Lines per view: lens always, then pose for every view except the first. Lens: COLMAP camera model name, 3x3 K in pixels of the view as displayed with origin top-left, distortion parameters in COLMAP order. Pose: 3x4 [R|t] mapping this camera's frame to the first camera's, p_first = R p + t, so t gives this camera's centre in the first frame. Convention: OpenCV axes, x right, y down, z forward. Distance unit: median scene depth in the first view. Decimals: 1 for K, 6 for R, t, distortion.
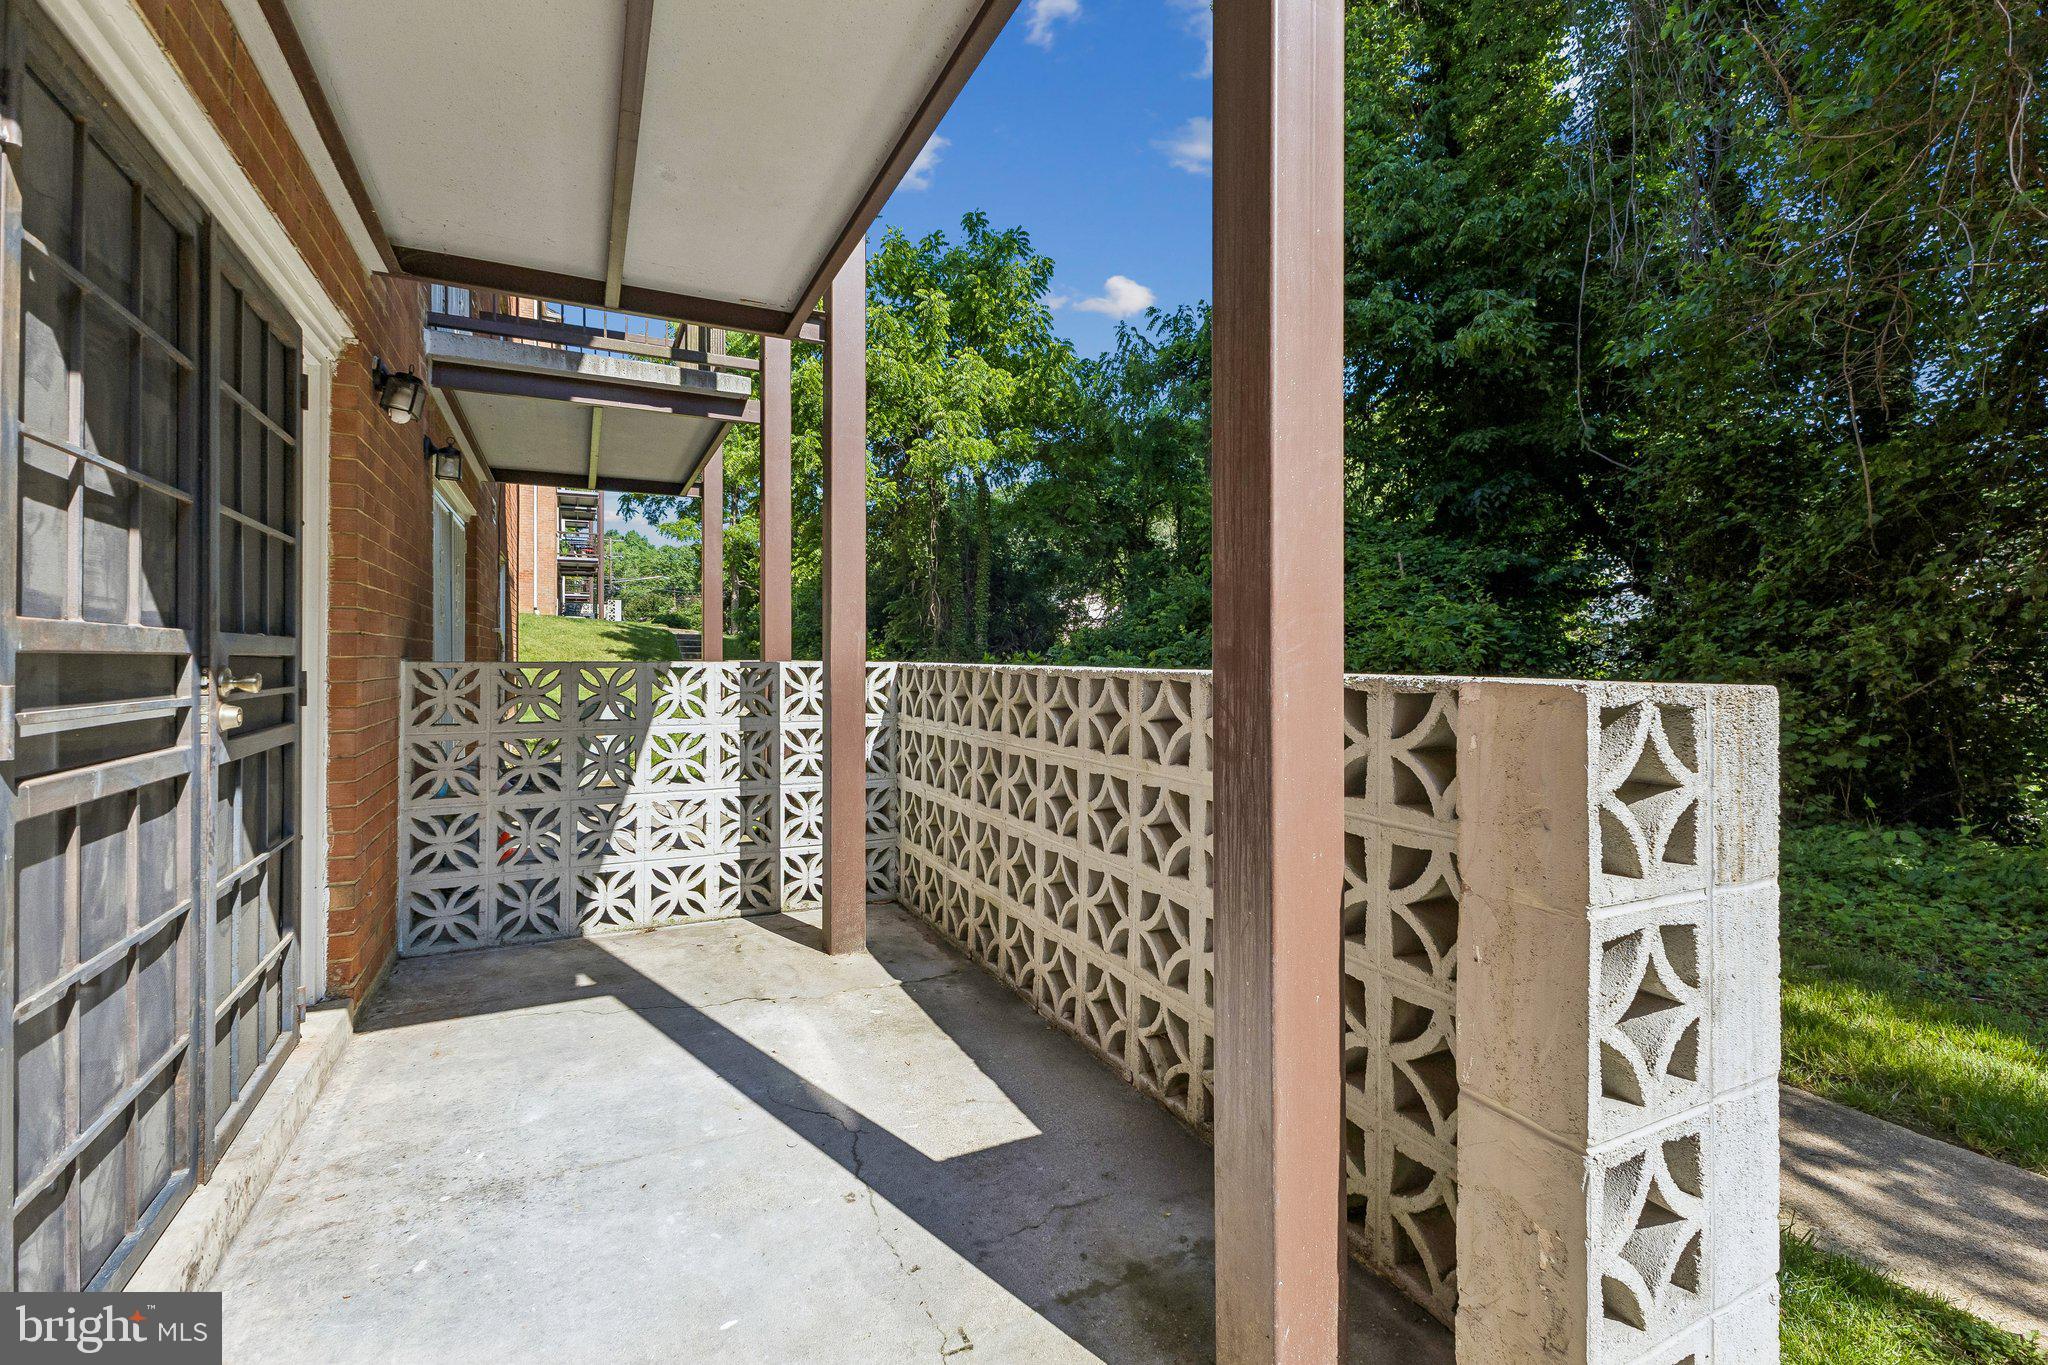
lens RADIAL K [[894.5, 0, 1024.0], [0, 894.5, 682.5], [0, 0, 1]] dist [0.015362, -0.000209]
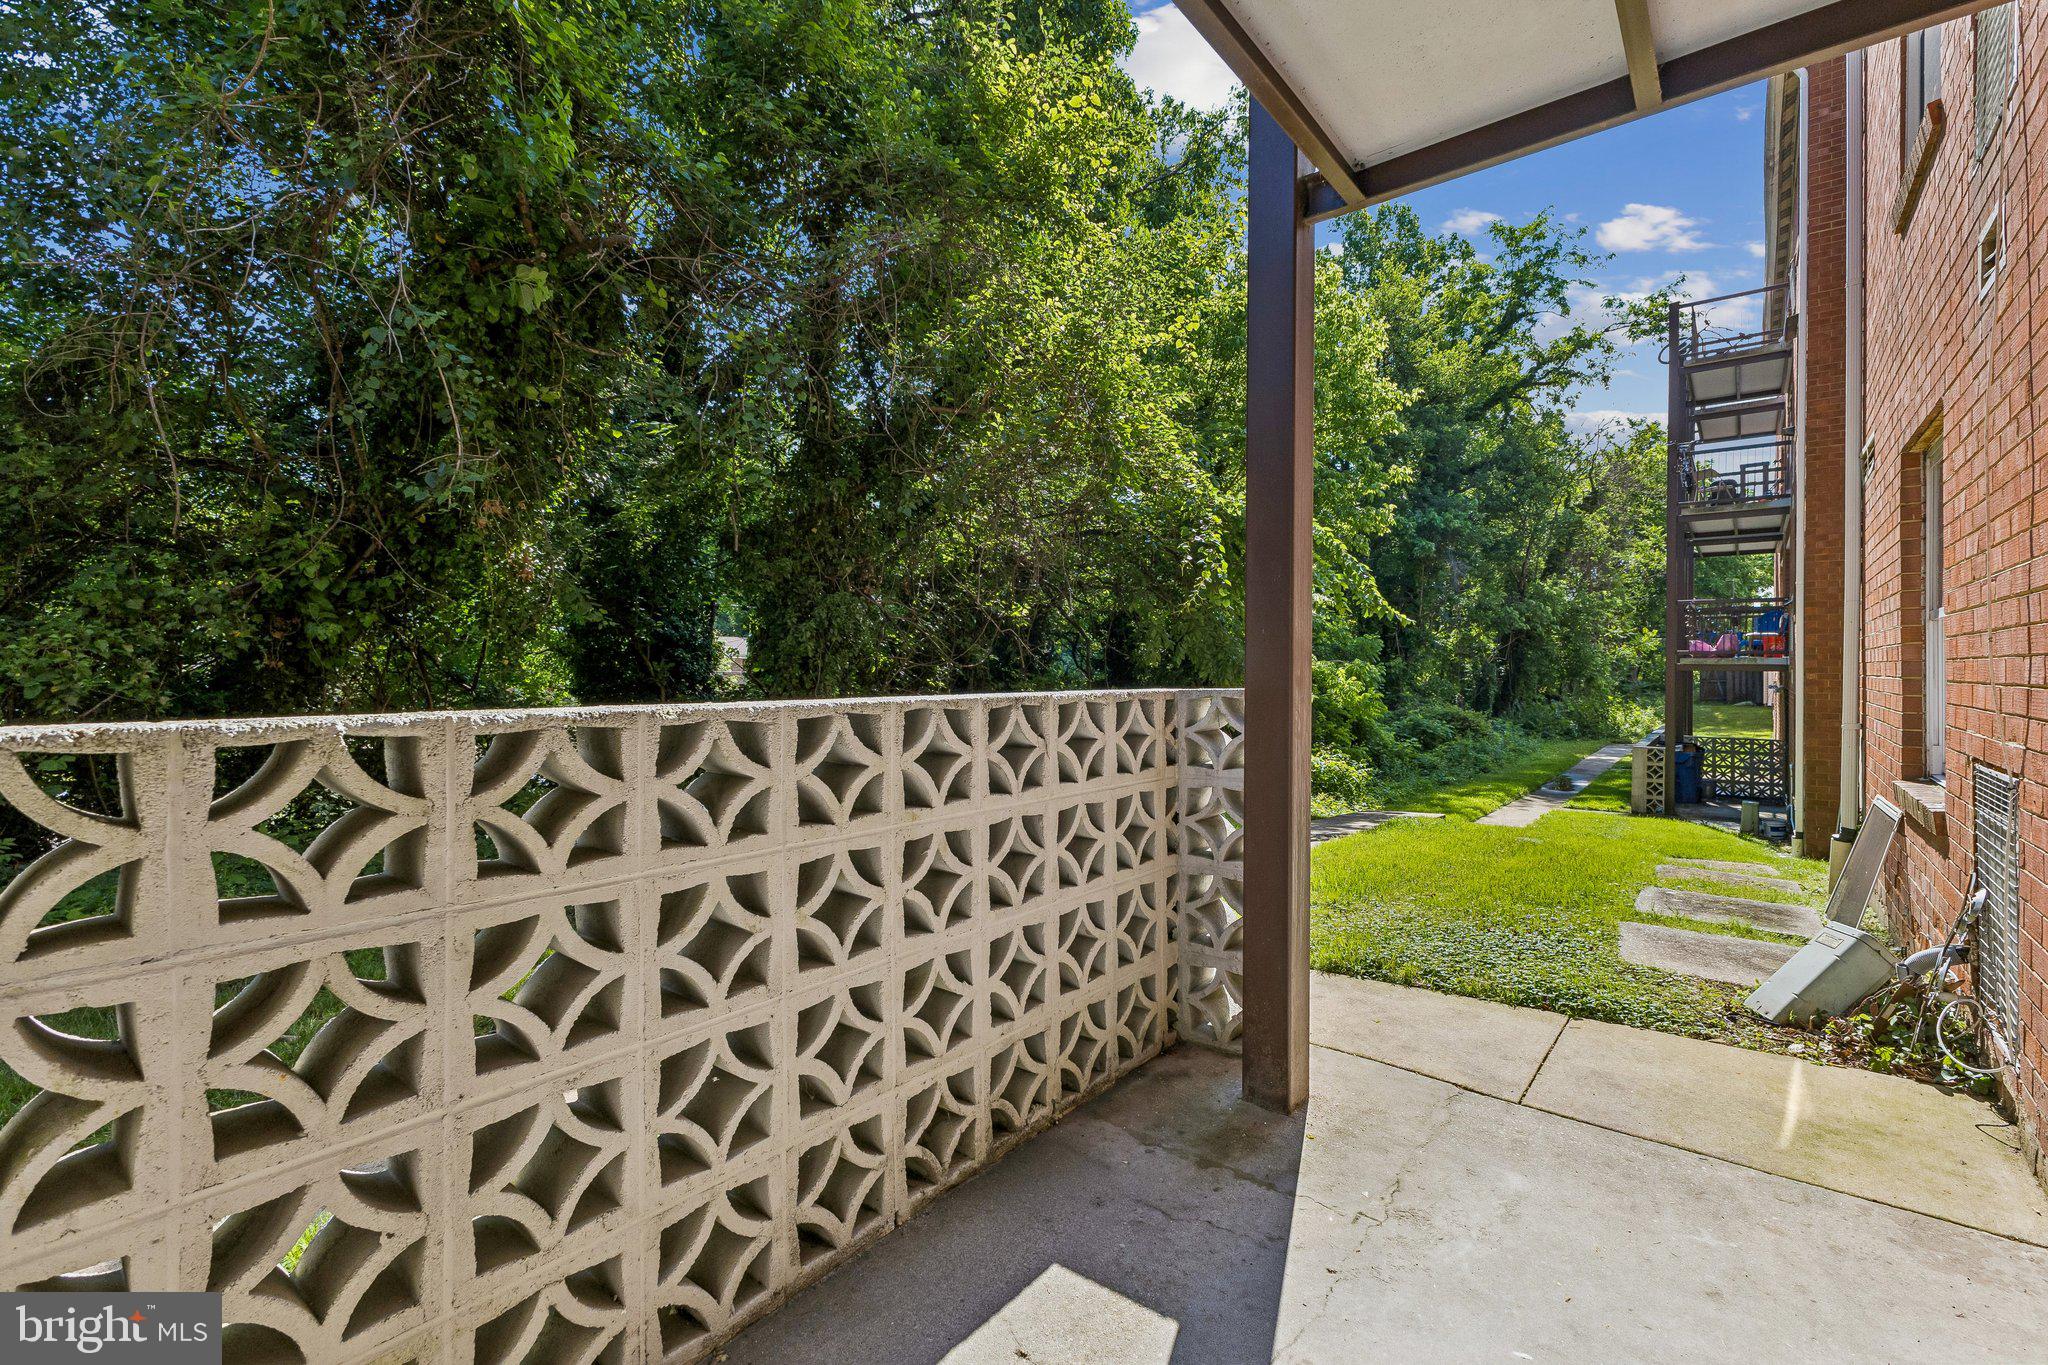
lens RADIAL K [[882.7, 0, 1022.8], [0, 882.7, 676.1], [0, 0, 1]] dist [0.016721, -0.004050]
pose [[-0.404761, -0.010317, 0.914364, -0.628957], [0.032142, 0.999158, 0.025502, -0.051339], [-0.913857, 0.039712, -0.404089, 1.186956]]
